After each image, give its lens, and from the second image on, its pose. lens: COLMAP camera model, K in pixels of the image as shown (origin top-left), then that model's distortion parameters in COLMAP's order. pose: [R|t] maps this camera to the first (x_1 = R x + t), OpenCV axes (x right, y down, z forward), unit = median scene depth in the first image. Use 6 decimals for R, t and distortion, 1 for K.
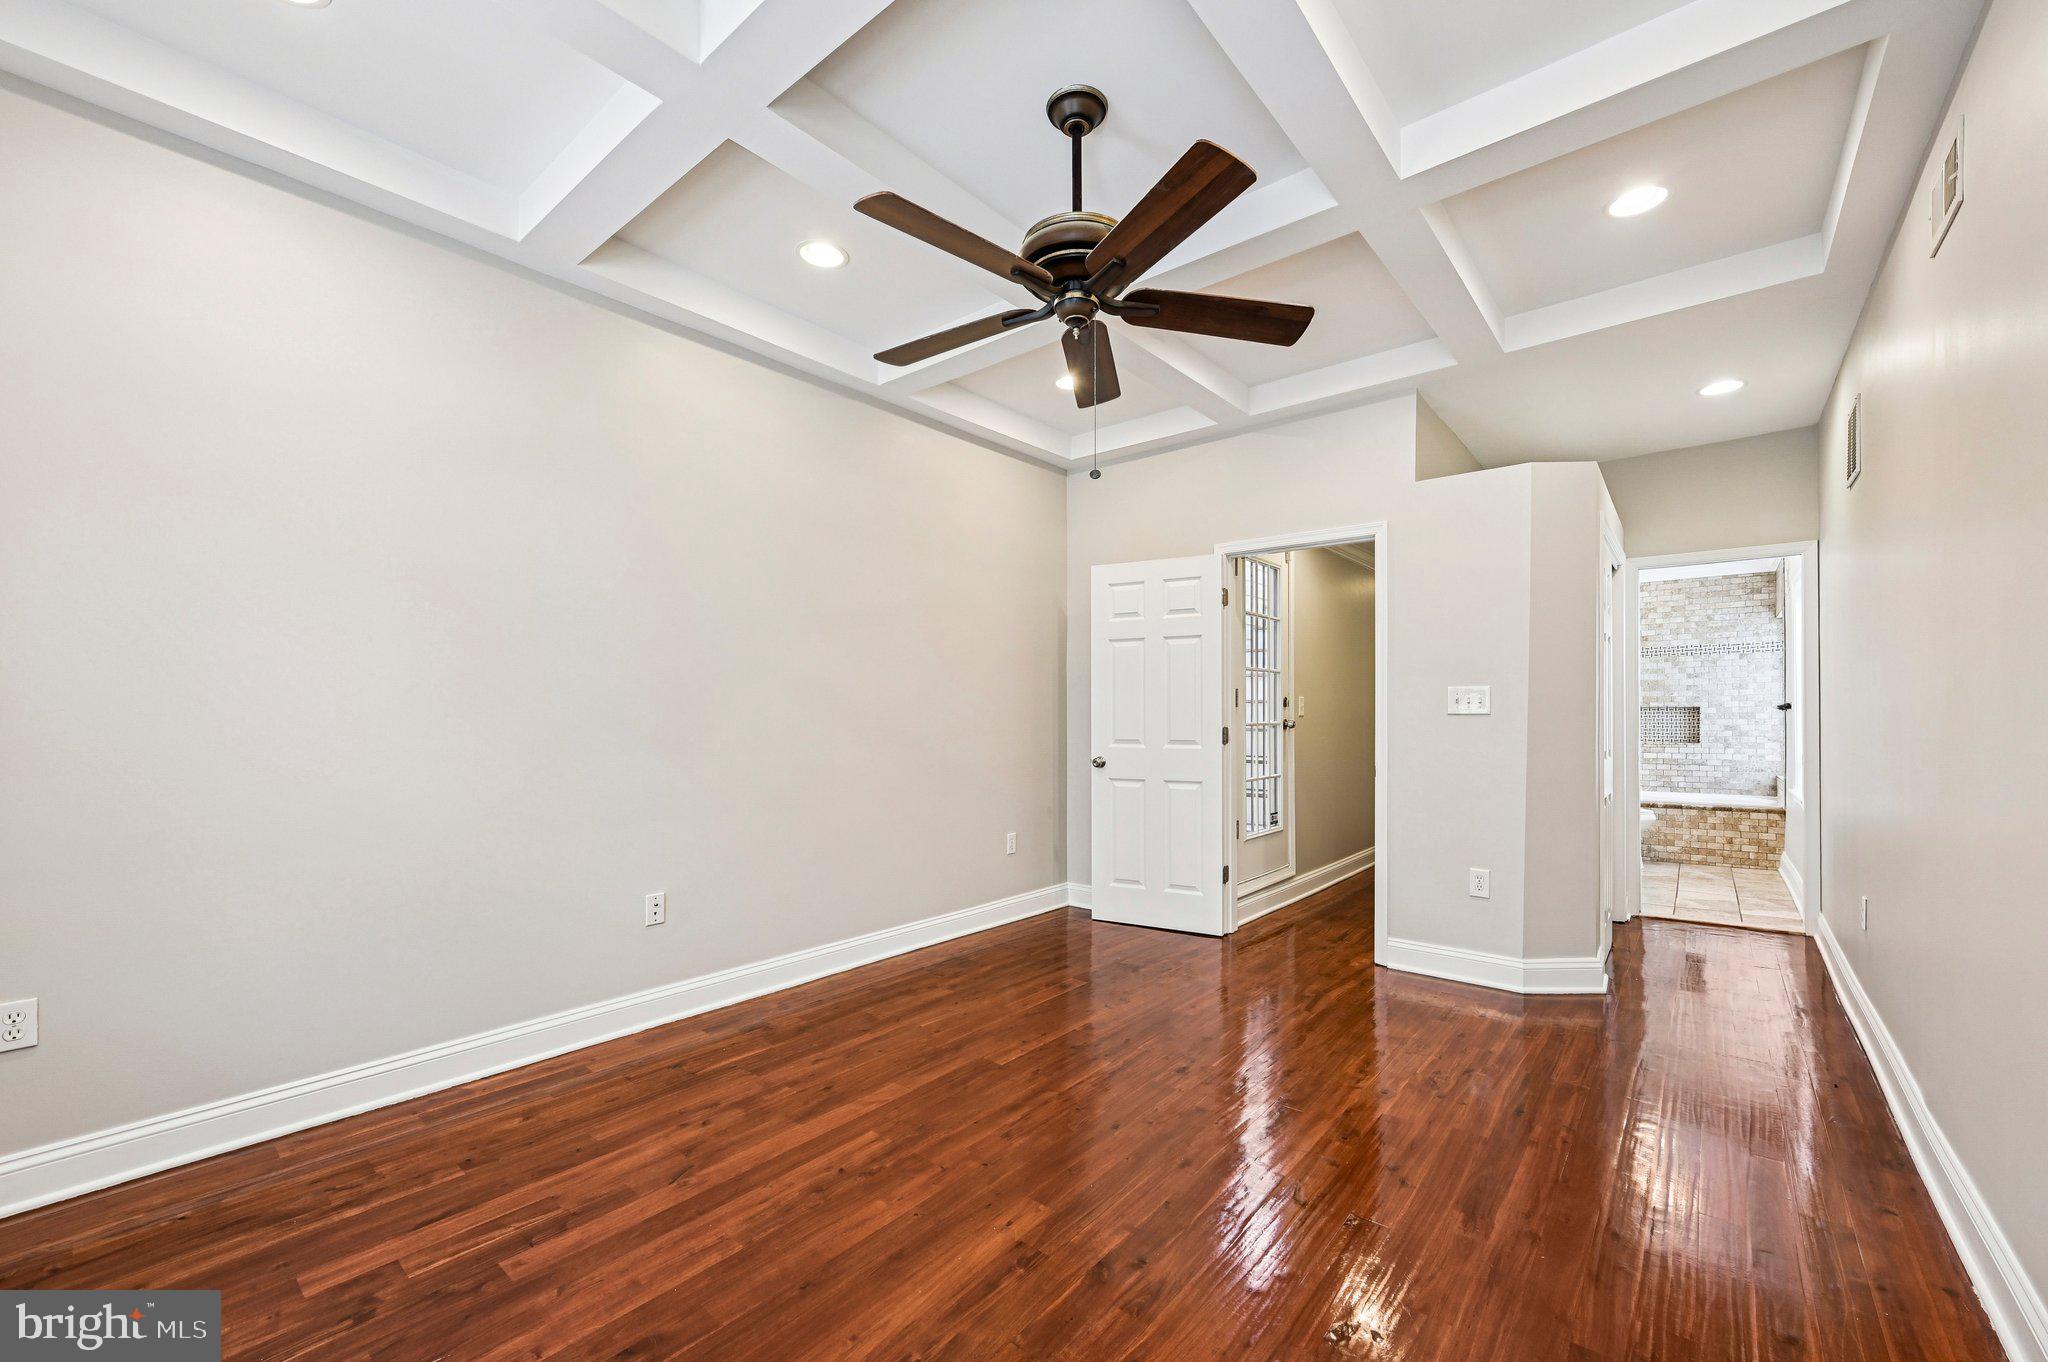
lens RADIAL K [[811.3, 0, 1034.1], [0, 811.3, 699.1], [0, 0, 1]] dist [0.000097, -0.000086]
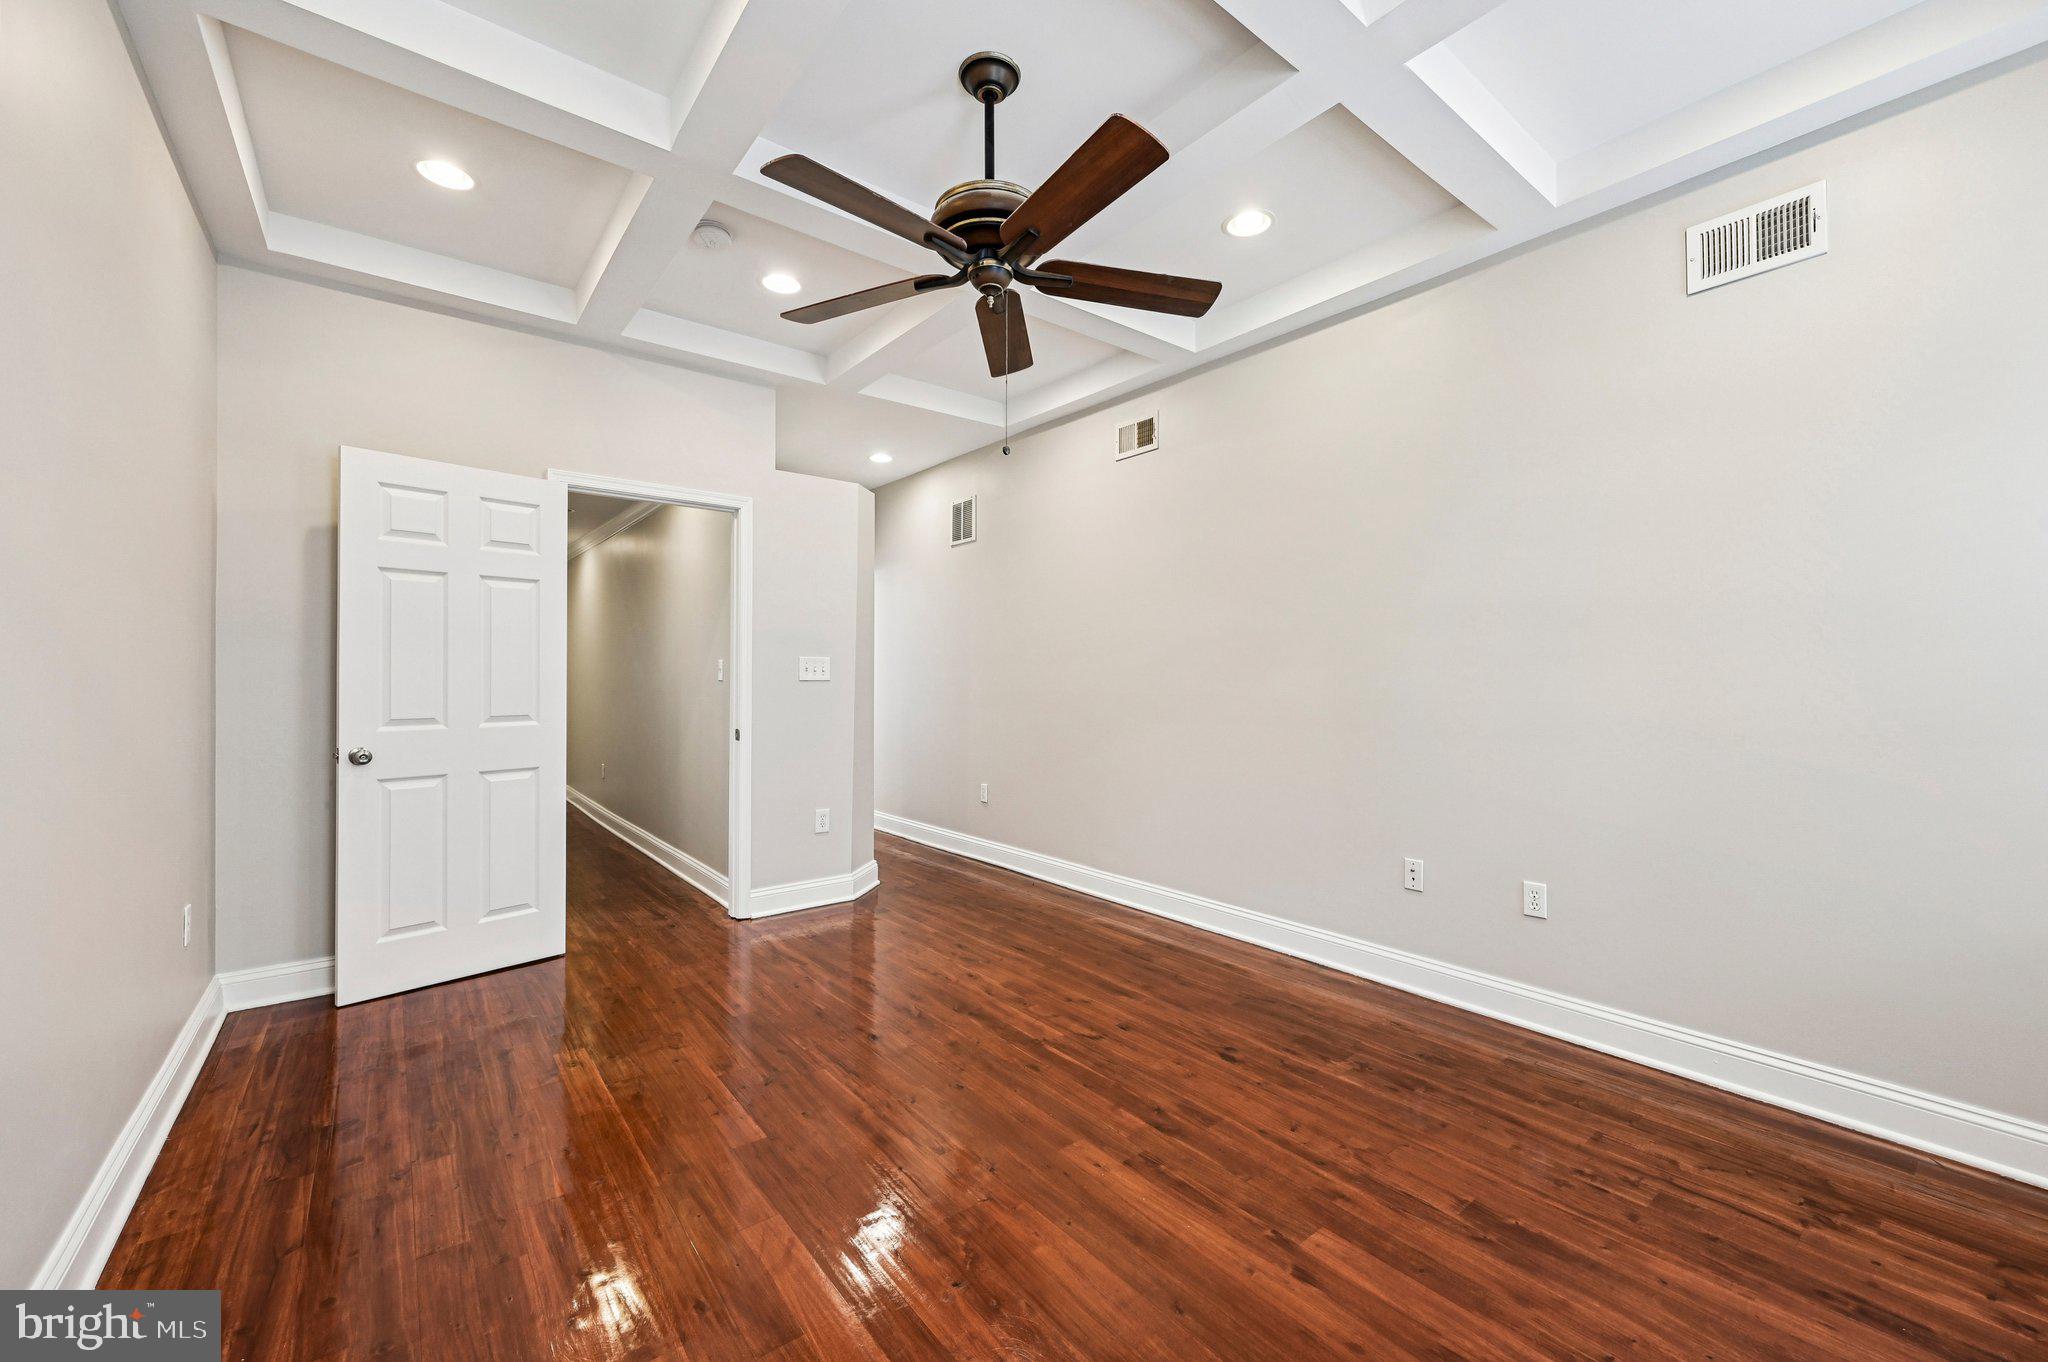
lens RADIAL K [[807.7, 0, 1025.5], [0, 807.7, 670.2], [0, 0, 1]] dist [0.002061, 0.000111]
pose [[0.212588, 0.010351, 0.977087, -0.902785], [-0.016137, 0.999845, -0.007081, 0.011529], [-0.977009, -0.014262, 0.212722, 0.732655]]
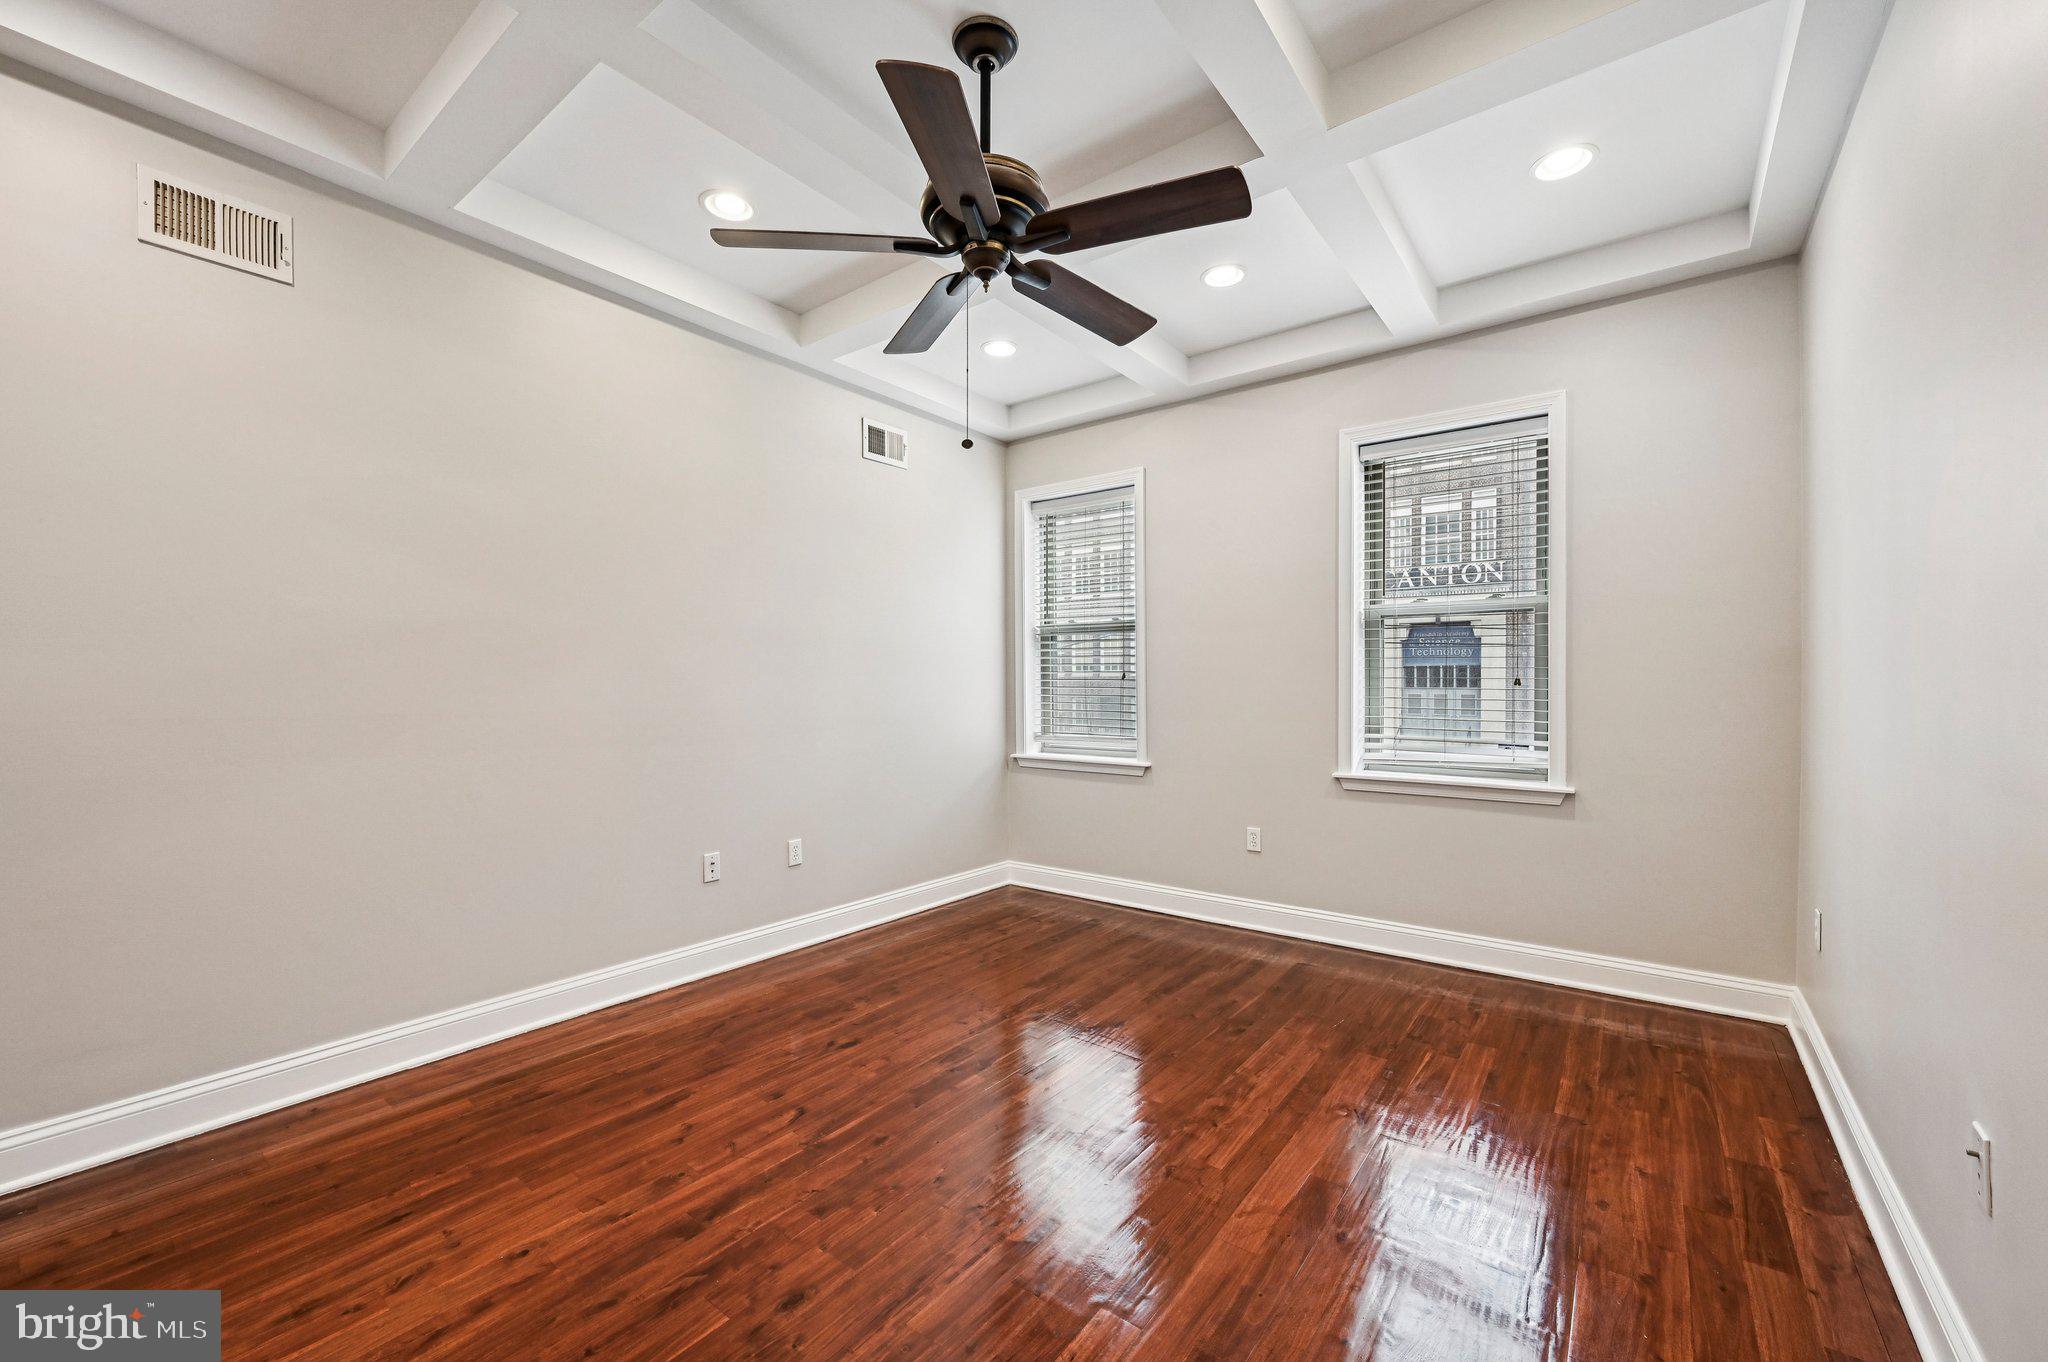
lens RADIAL K [[811.3, 0, 1034.1], [0, 811.3, 699.1], [0, 0, 1]] dist [0.000097, -0.000086]
pose [[-0.998990, 0.002349, -0.044866, 0.039769], [0.002646, 0.999975, -0.006554, 0.033553], [0.044849, -0.006666, -0.998972, 1.908179]]
